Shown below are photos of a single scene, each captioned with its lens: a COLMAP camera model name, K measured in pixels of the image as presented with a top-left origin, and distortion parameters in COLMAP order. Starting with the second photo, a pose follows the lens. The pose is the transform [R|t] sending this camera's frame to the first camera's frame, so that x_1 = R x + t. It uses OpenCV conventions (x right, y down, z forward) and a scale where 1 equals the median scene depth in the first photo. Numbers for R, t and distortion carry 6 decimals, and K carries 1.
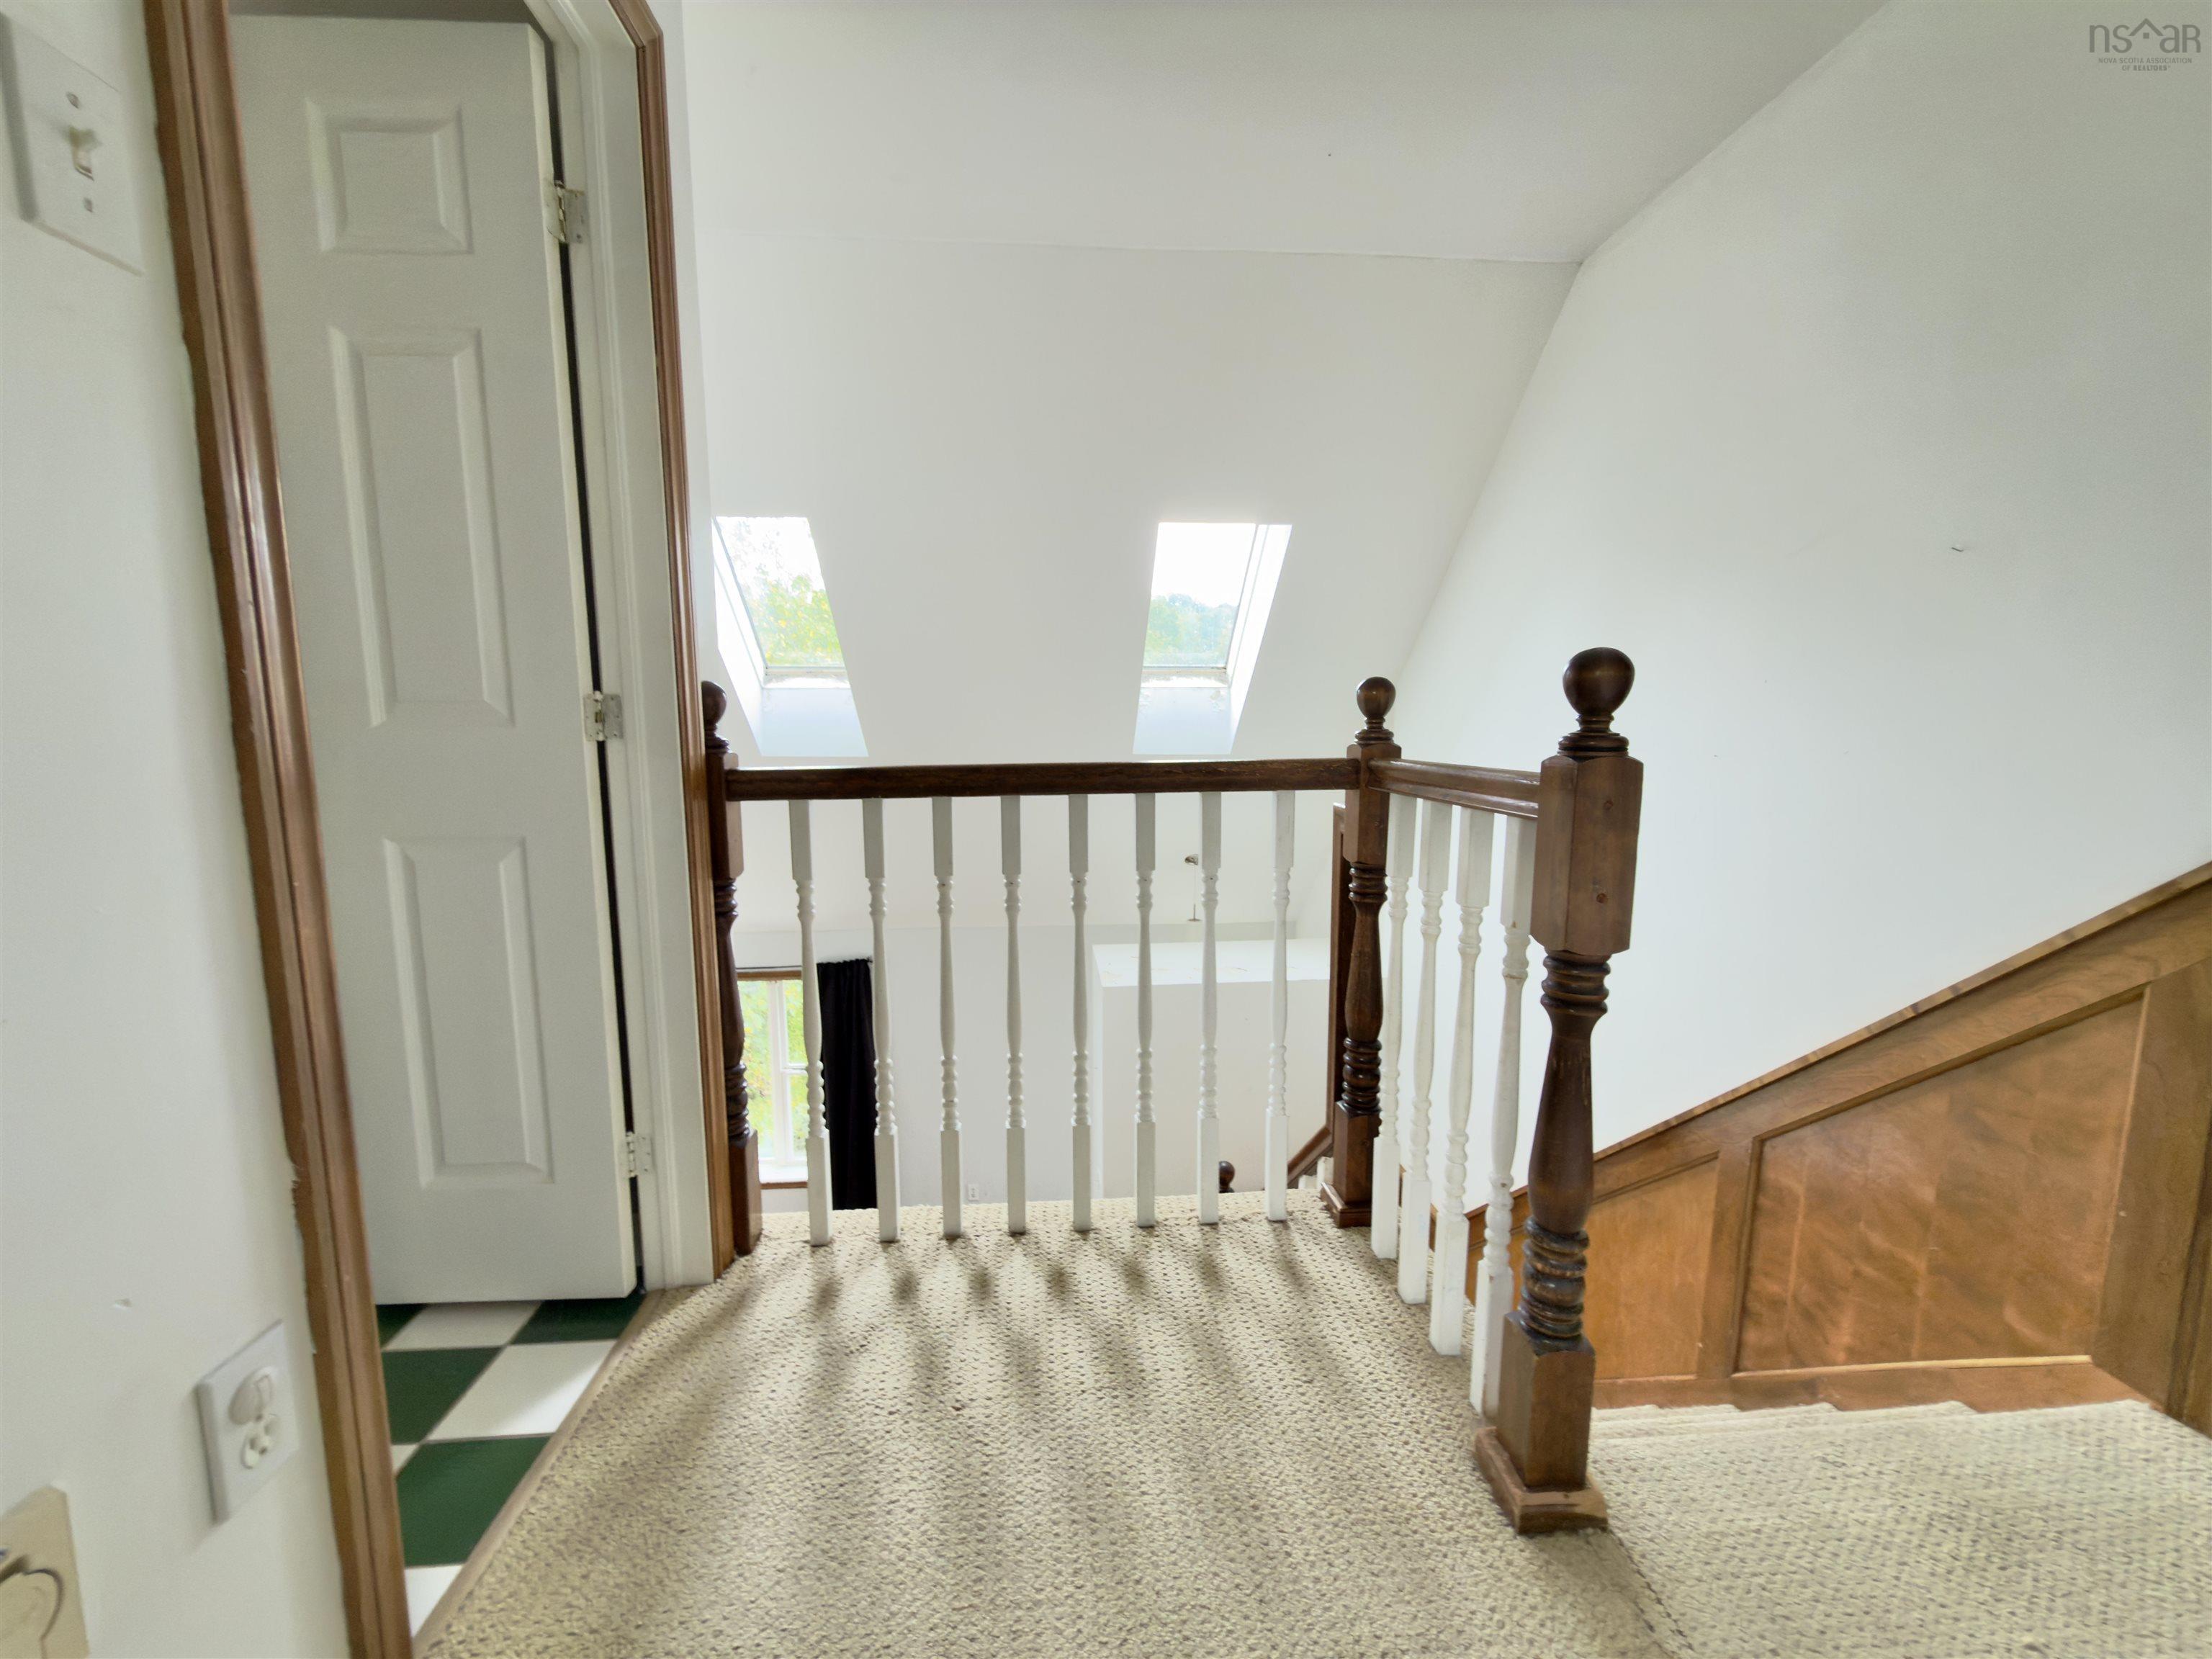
lens RADIAL K [[883.2, 0, 1111.9], [0, 883.2, 833.7], [0, 0, 1]] dist [-0.001447, 0.000169]
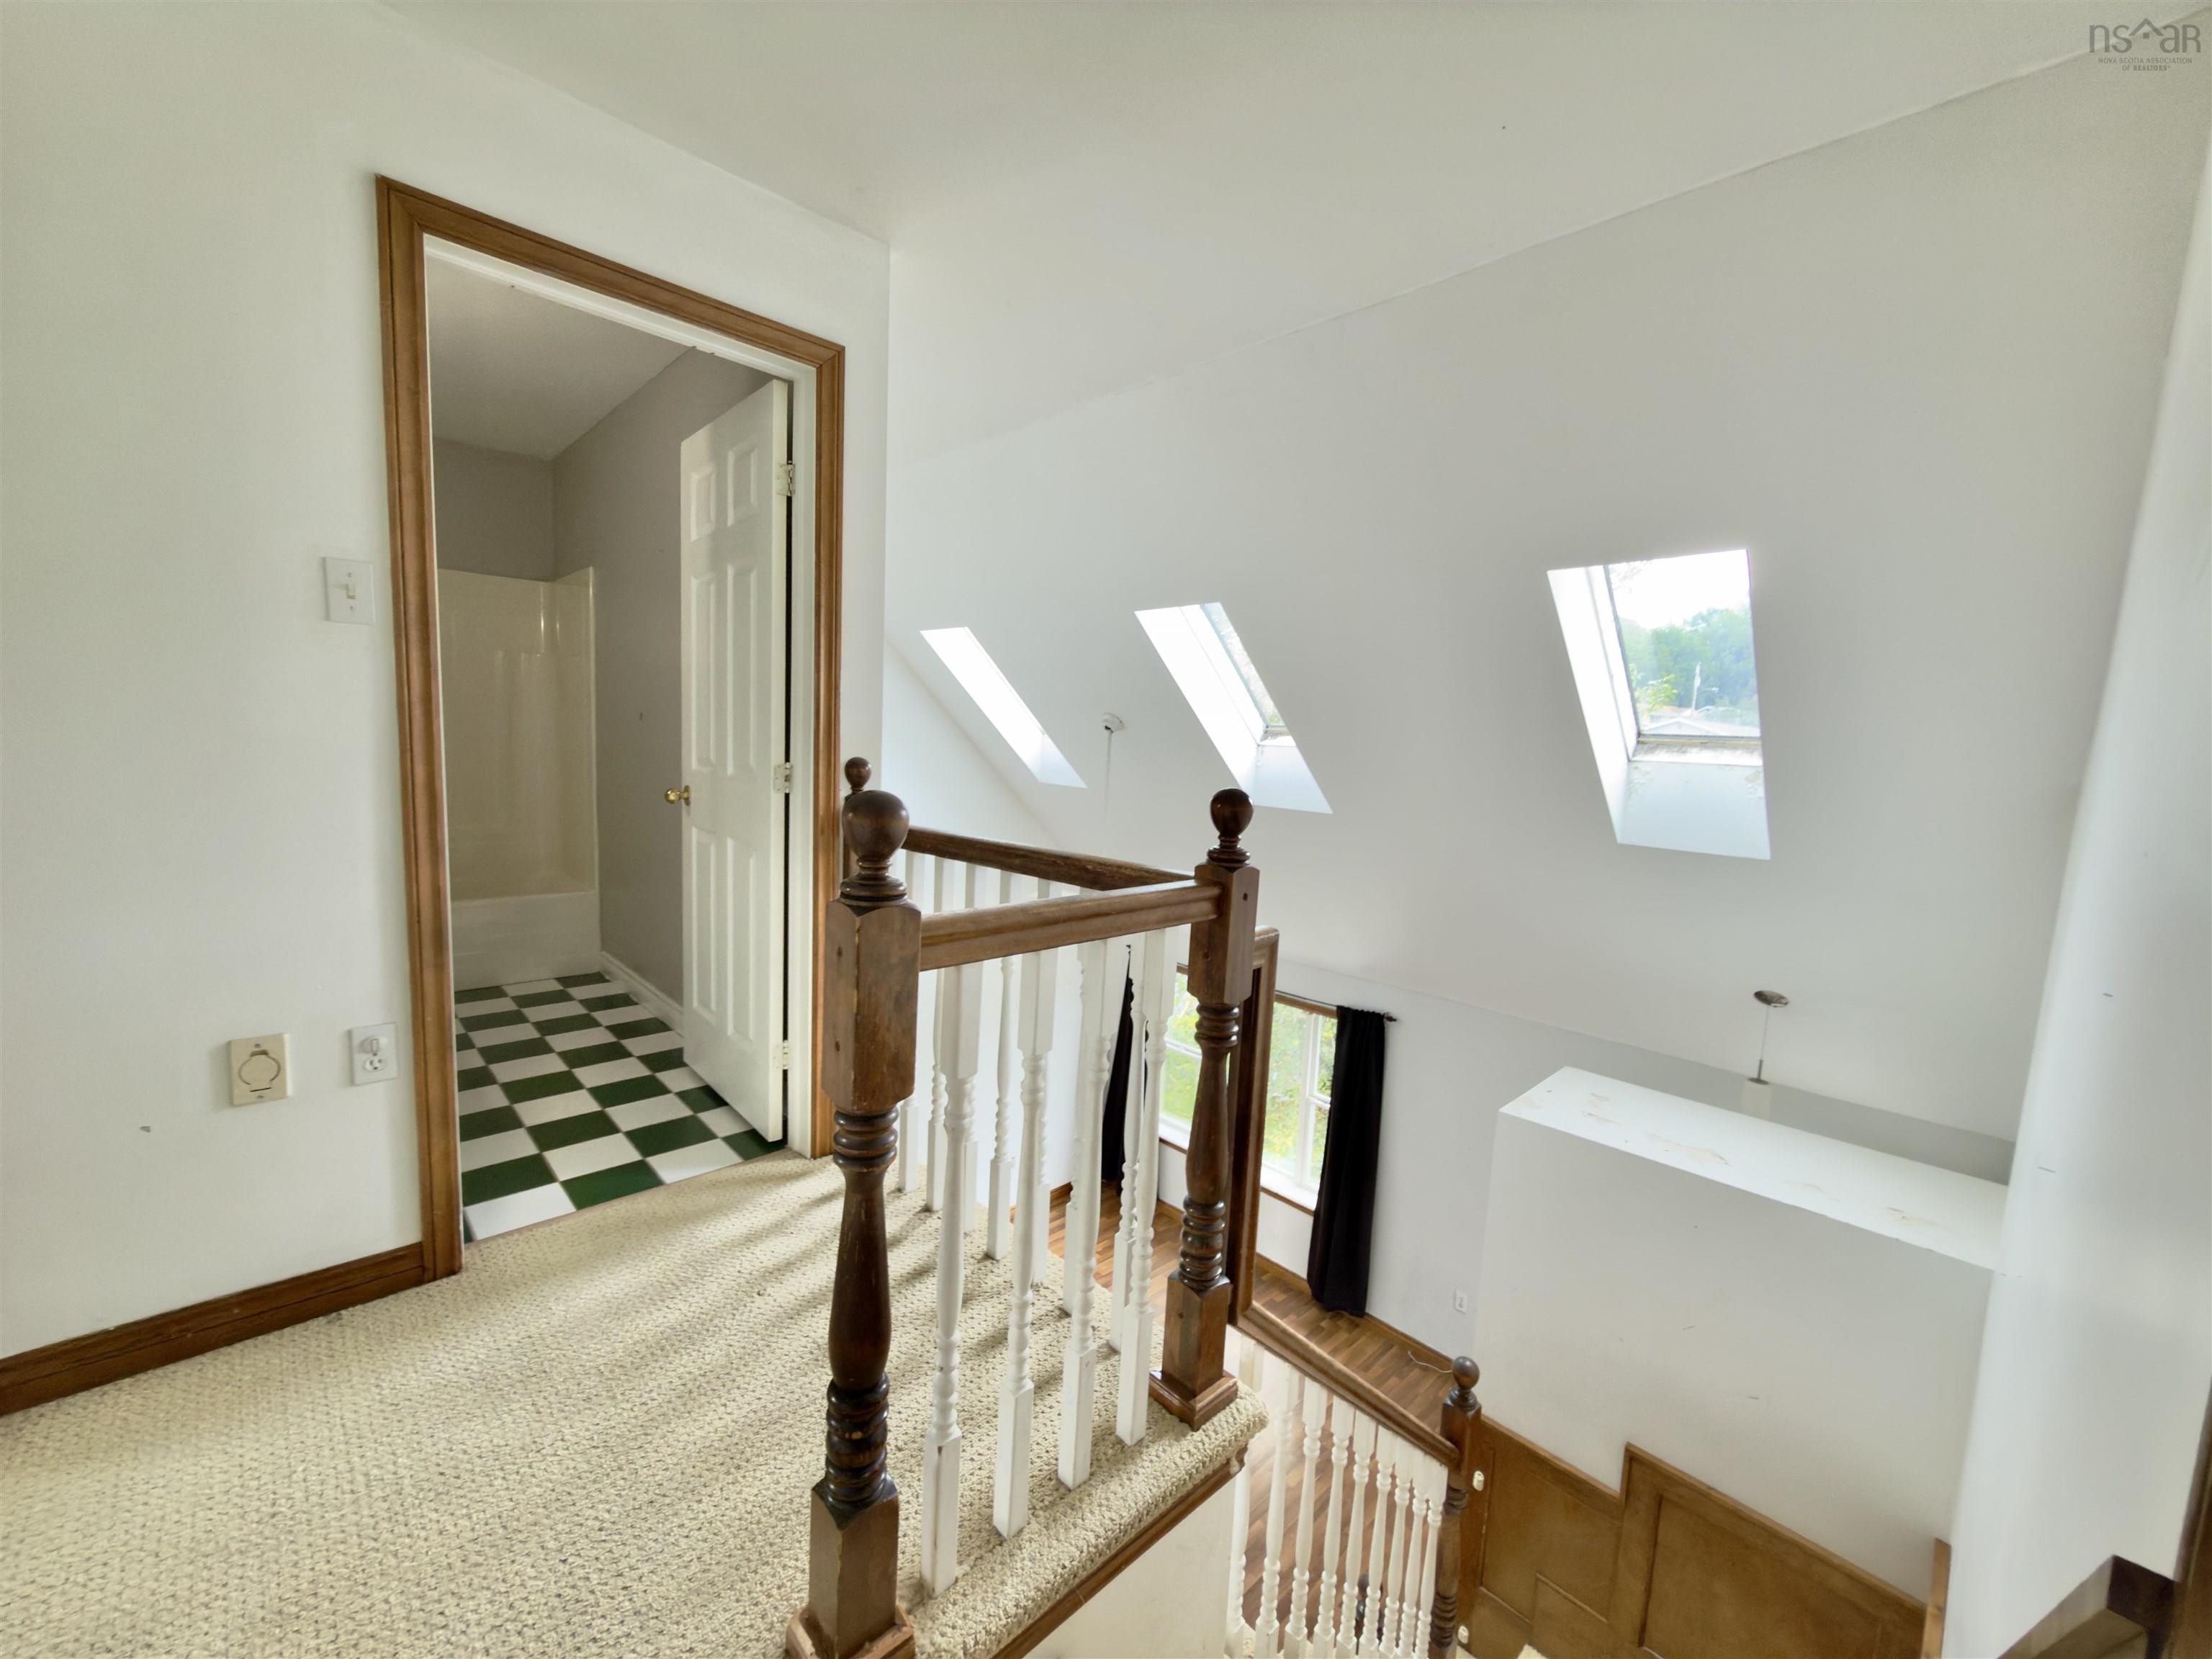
lens RADIAL K [[883.2, 0, 1101.9], [0, 883.2, 836.2], [0, 0, 1]] dist [-0.001447, 0.000169]
pose [[0.634957, 0.118325, -0.763432, 0.394148], [-0.147426, 0.988599, 0.030608, -0.061931], [0.758350, 0.093115, 0.645162, 0.155666]]
